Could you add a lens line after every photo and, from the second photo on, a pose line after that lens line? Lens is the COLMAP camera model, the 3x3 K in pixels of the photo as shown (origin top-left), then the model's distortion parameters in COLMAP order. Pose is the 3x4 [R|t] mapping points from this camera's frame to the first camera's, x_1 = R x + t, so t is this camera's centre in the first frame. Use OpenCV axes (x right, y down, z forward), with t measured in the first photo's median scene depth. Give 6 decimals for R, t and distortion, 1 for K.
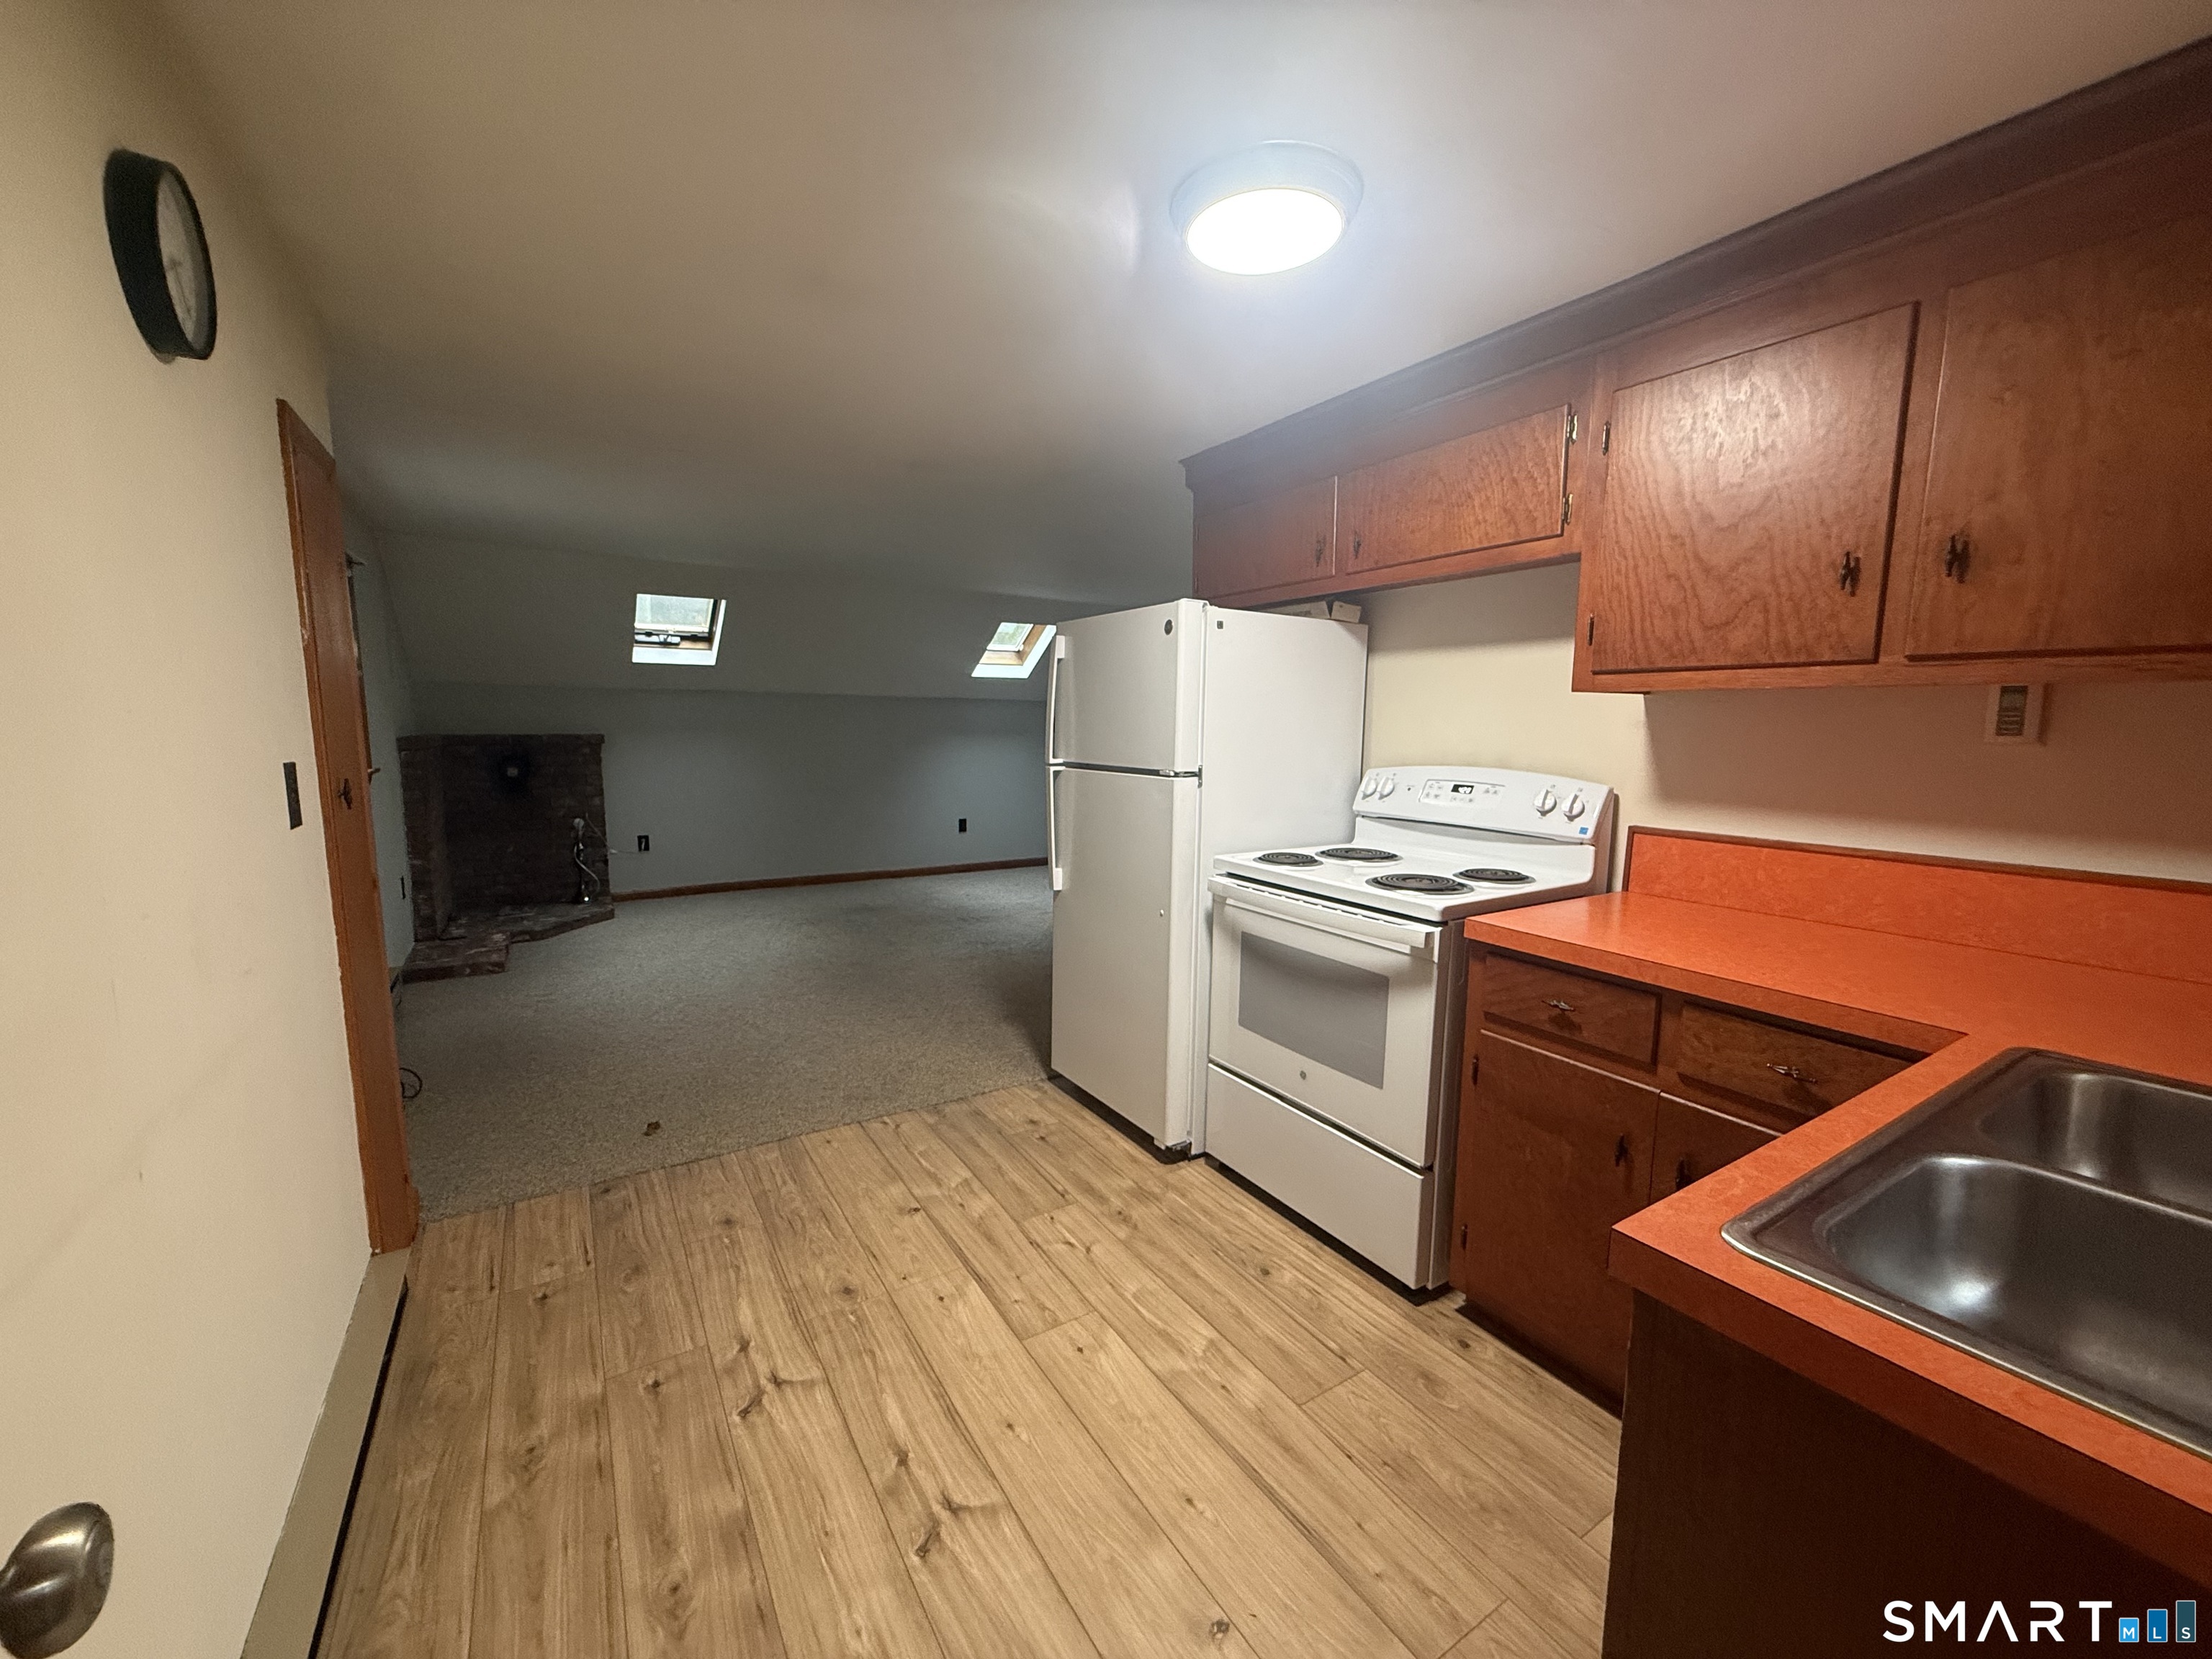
lens RADIAL K [[882.5, 0, 1102.5], [0, 882.5, 832.0], [0, 0, 1]] dist [0.001831, 0.000169]
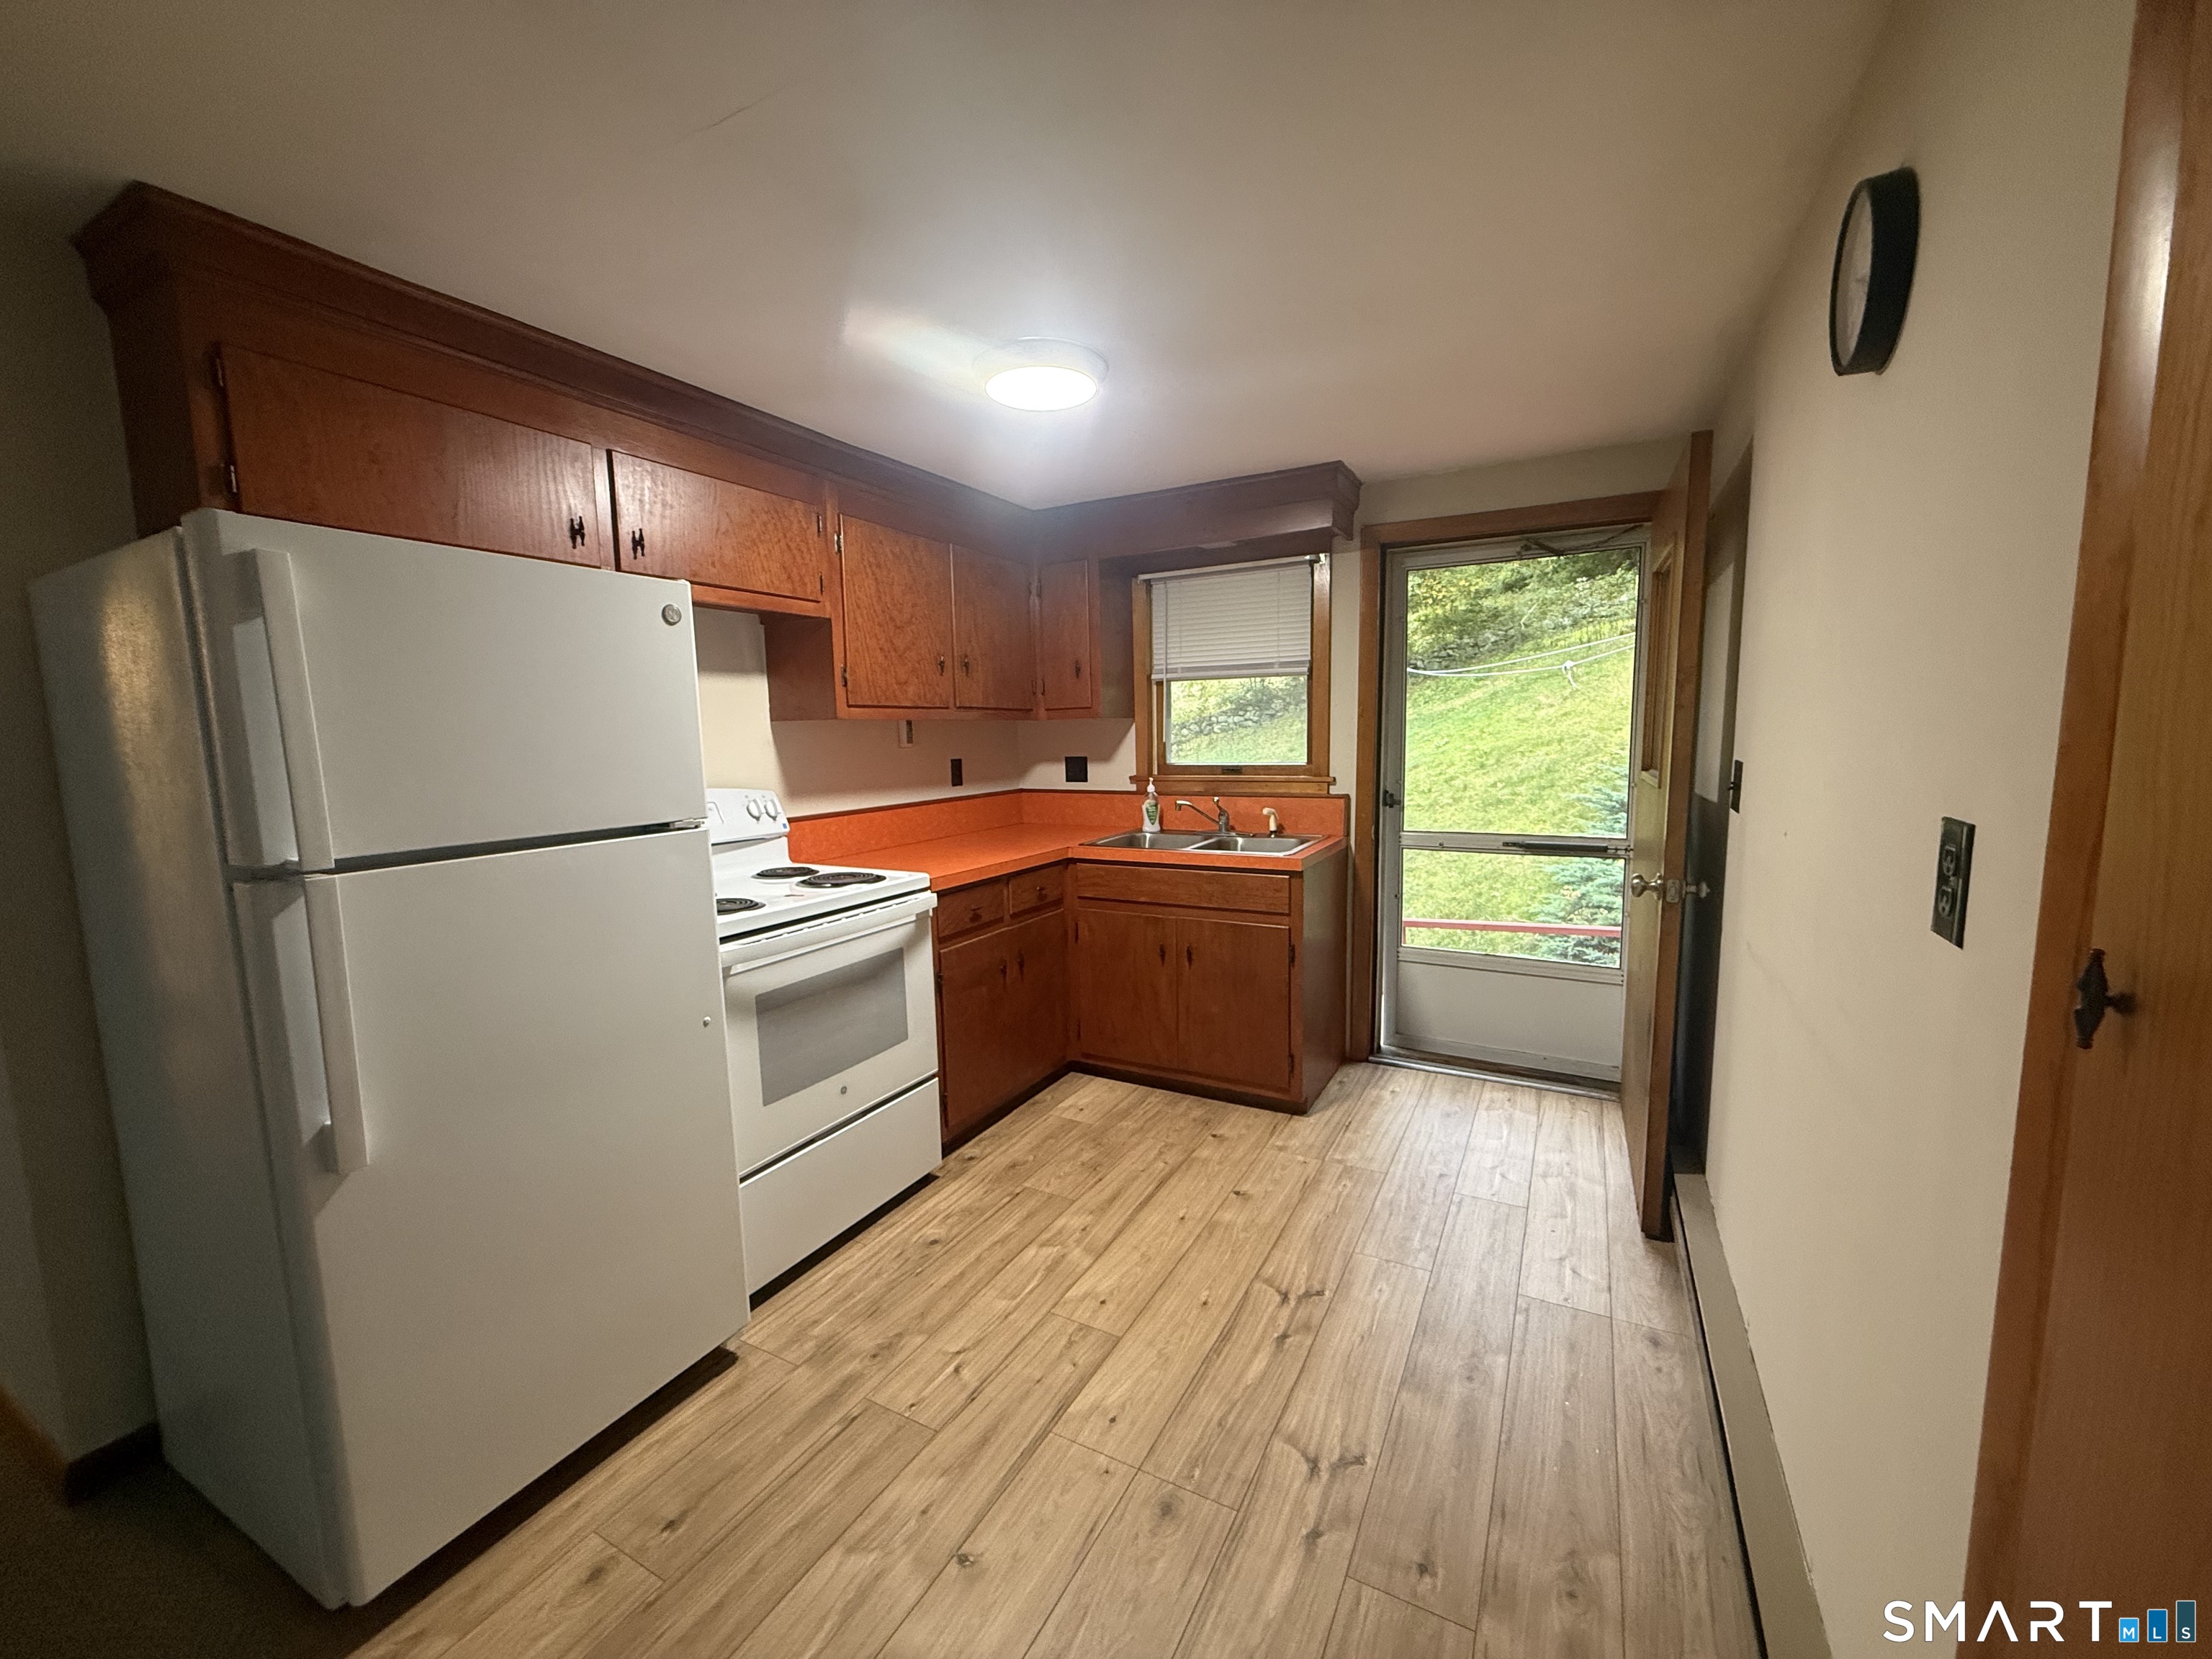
lens RADIAL K [[882.5, 0, 1102.5], [0, 882.5, 832.0], [0, 0, 1]] dist [0.001831, 0.000169]
pose [[-0.493585, -0.097071, 0.864263, -0.928257], [0.126542, 0.975160, 0.181795, -0.195215], [-0.860442, 0.199097, -0.469041, 1.400274]]
